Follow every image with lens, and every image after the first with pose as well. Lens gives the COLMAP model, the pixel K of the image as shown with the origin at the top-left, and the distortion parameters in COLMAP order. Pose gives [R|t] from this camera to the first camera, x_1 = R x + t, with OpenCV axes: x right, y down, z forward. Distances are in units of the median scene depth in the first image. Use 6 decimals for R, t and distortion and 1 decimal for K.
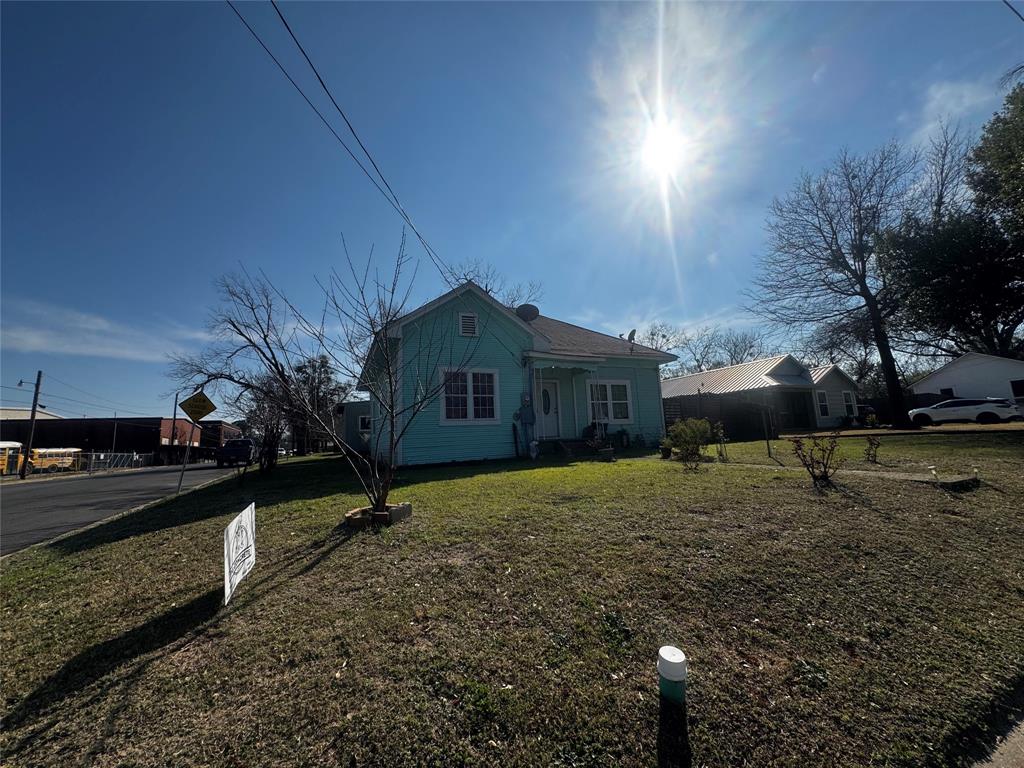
lens RADIAL K [[407.5, 0, 509.8], [0, 407.5, 382.2], [0, 0, 1]] dist [0.003397, 0.000009]
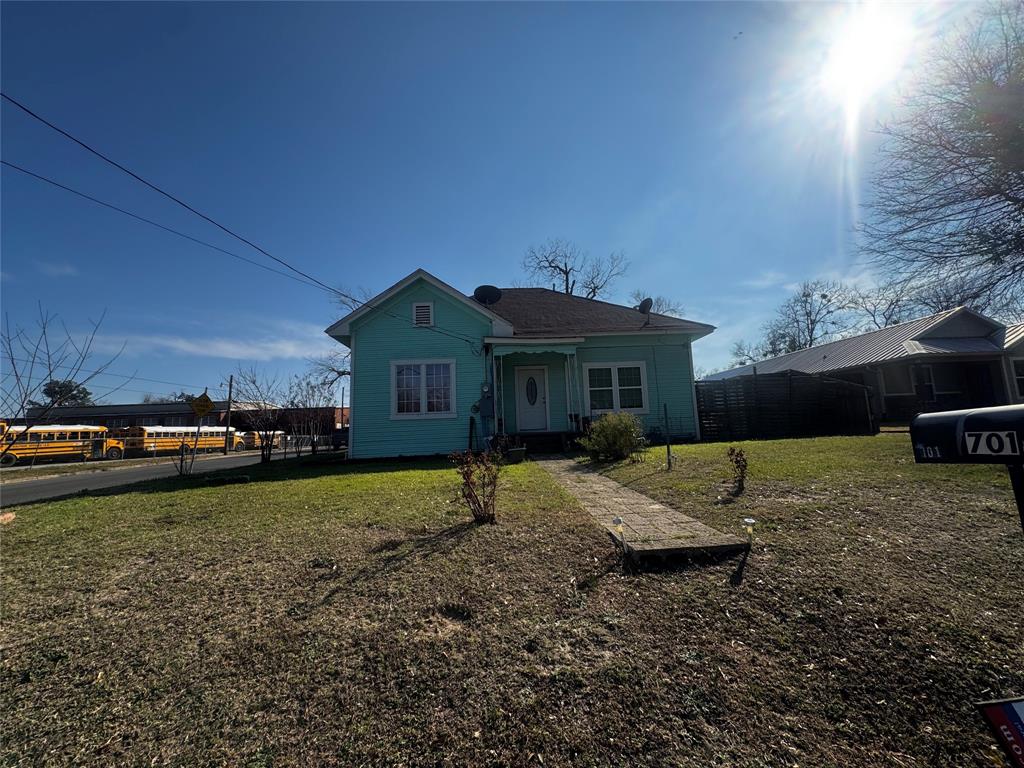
lens RADIAL K [[407.5, 0, 510.3], [0, 407.5, 384.8], [0, 0, 1]] dist [0.003397, 0.000009]
pose [[0.933910, -0.033302, -0.355954, 0.592098], [0.049611, 0.998091, 0.036784, -0.001395], [0.354050, -0.052012, 0.933779, 0.229654]]
